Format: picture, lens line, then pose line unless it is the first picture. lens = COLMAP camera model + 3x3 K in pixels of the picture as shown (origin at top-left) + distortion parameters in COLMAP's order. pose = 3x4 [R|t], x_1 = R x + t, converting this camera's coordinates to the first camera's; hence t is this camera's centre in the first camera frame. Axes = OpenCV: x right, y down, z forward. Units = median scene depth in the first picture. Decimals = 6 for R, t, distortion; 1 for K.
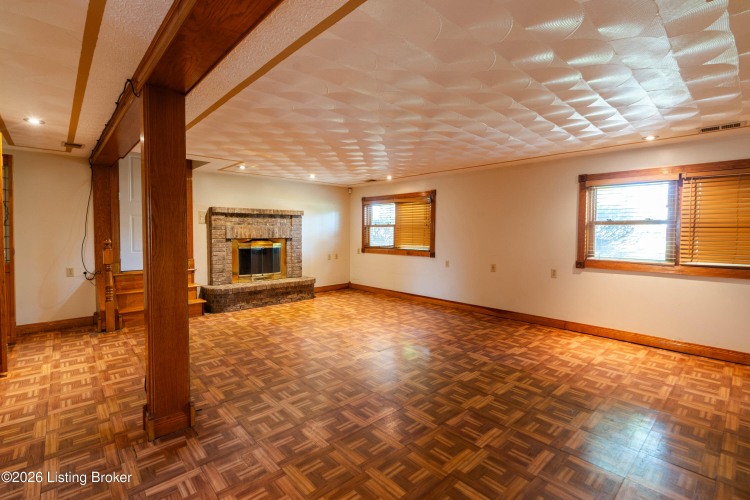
lens RADIAL K [[347.6, 0, 378.8], [0, 347.6, 247.5], [0, 0, 1]] dist [-0.063857, 0.027542]
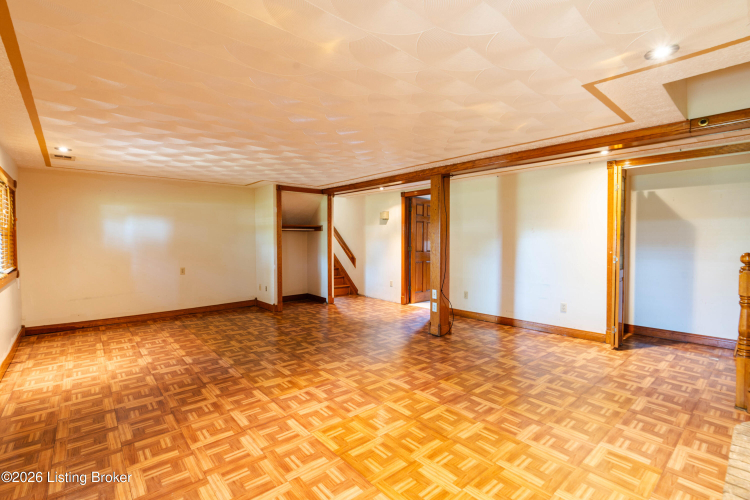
lens RADIAL K [[347.6, 0, 378.8], [0, 347.6, 247.5], [0, 0, 1]] dist [-0.063857, 0.027542]
pose [[-0.999624, -0.003143, 0.027254, -0.189748], [-0.001153, 0.997350, 0.072744, -0.096457], [-0.027411, 0.072685, -0.996978, 1.958920]]
